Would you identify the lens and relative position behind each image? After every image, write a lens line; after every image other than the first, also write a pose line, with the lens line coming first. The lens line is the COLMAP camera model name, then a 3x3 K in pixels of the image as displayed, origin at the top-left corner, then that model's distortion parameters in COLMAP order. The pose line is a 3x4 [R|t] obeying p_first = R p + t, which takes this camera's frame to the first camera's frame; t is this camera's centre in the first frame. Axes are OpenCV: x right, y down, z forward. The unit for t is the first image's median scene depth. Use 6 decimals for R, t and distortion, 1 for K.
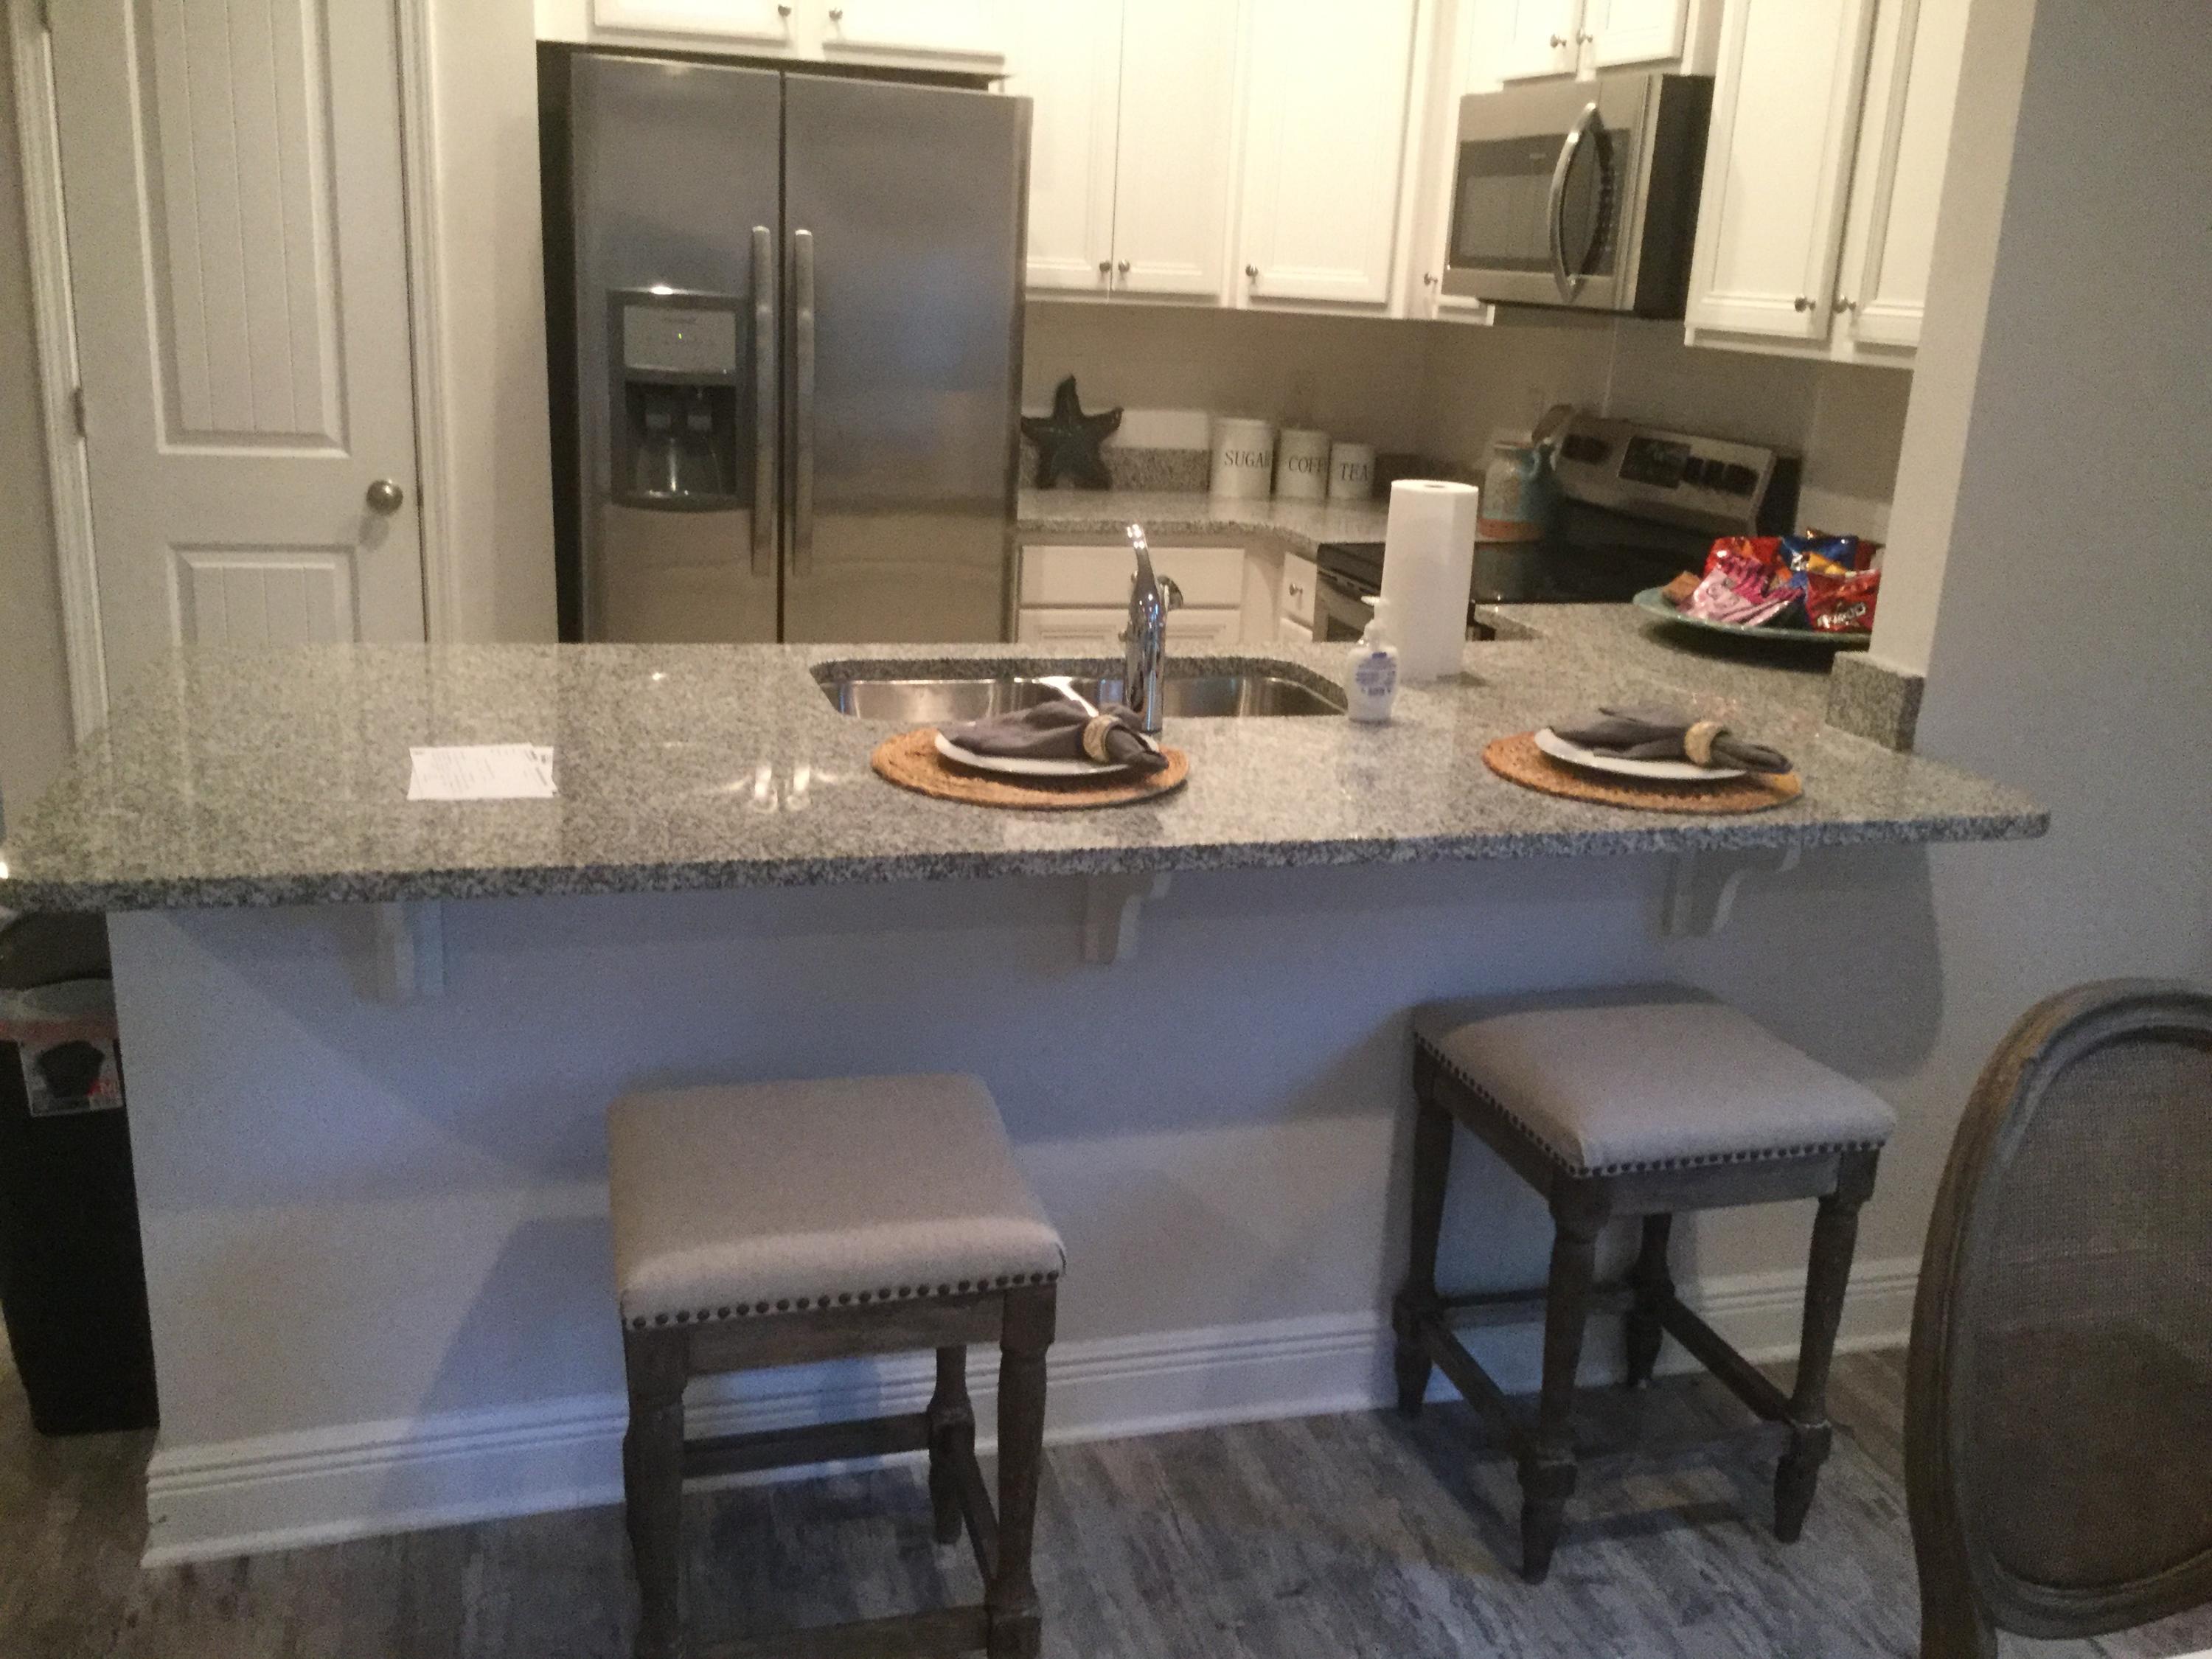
lens RADIAL K [[1983.7, 0, 1102.8], [0, 1983.7, 796.6], [0, 0, 1]] dist [0.251744, -0.622467]
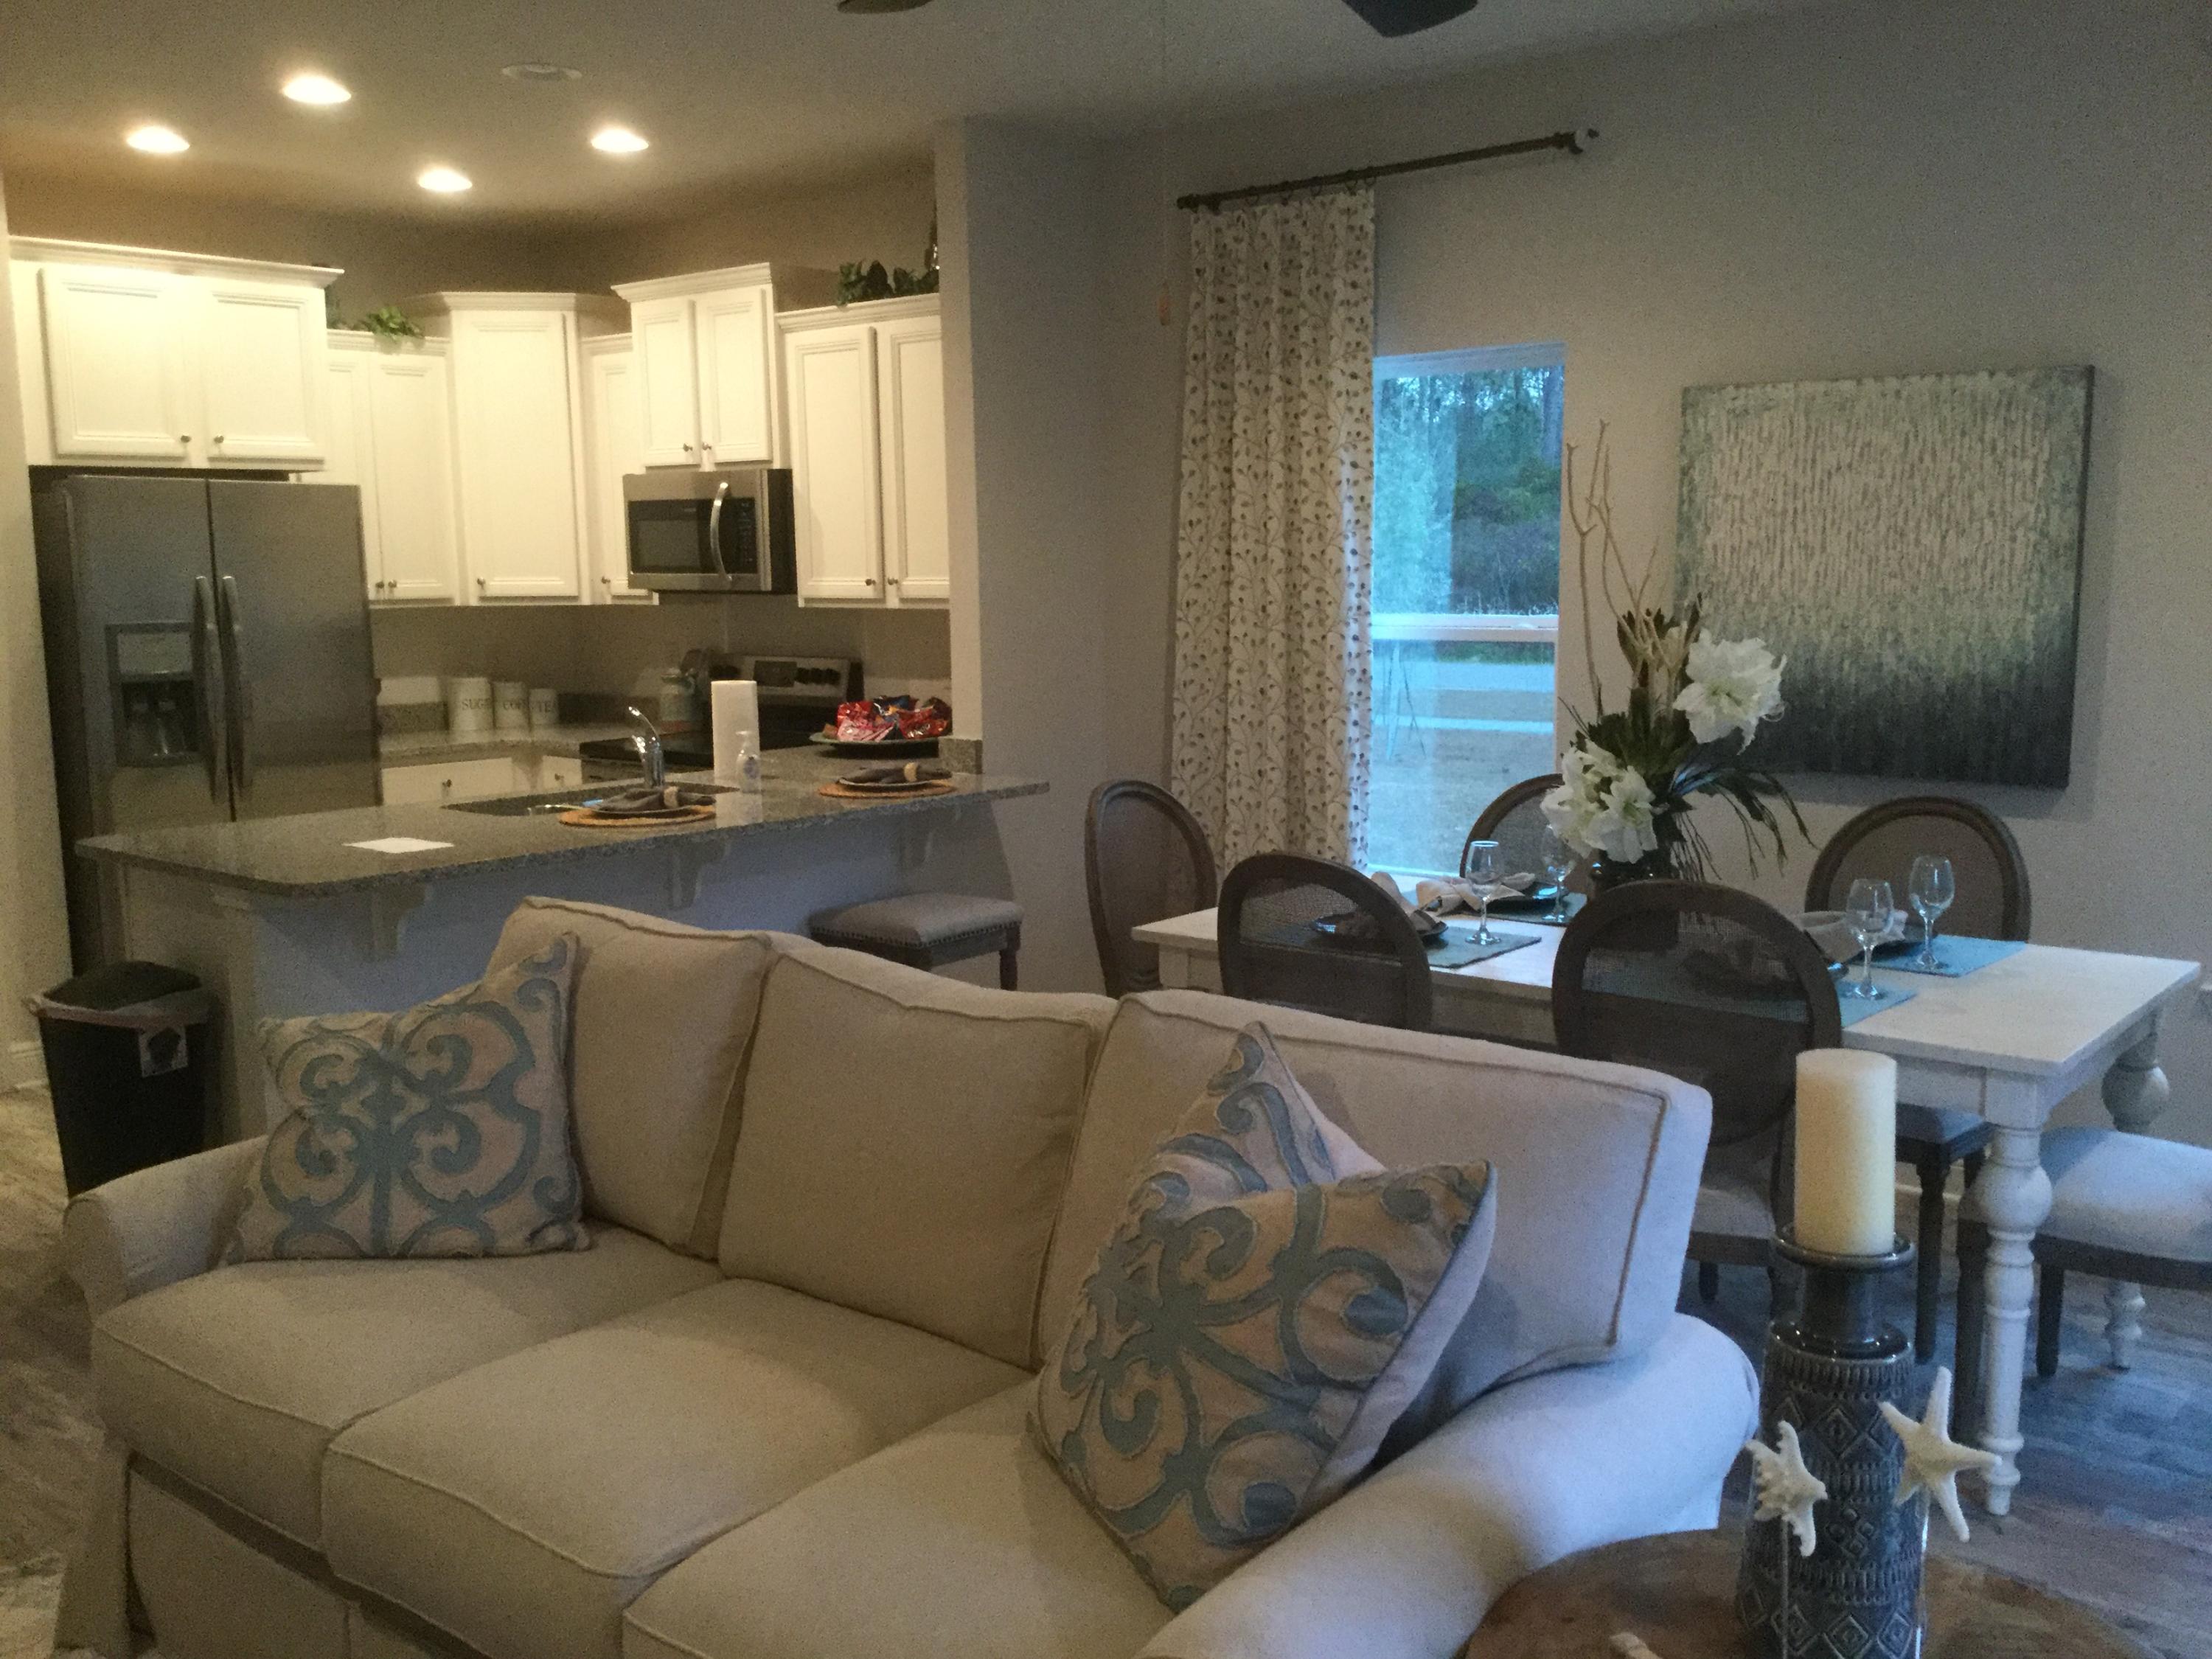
lens RADIAL K [[2007.4, 0, 1106.0], [0, 2007.4, 829.5], [0, 0, 1]] dist [0.006973, -0.006090]
pose [[0.834556, -0.132314, 0.534798, -0.434026], [0.194257, 0.979058, -0.060911, 0.127603], [-0.515538, 0.154721, 0.842782, -0.589121]]
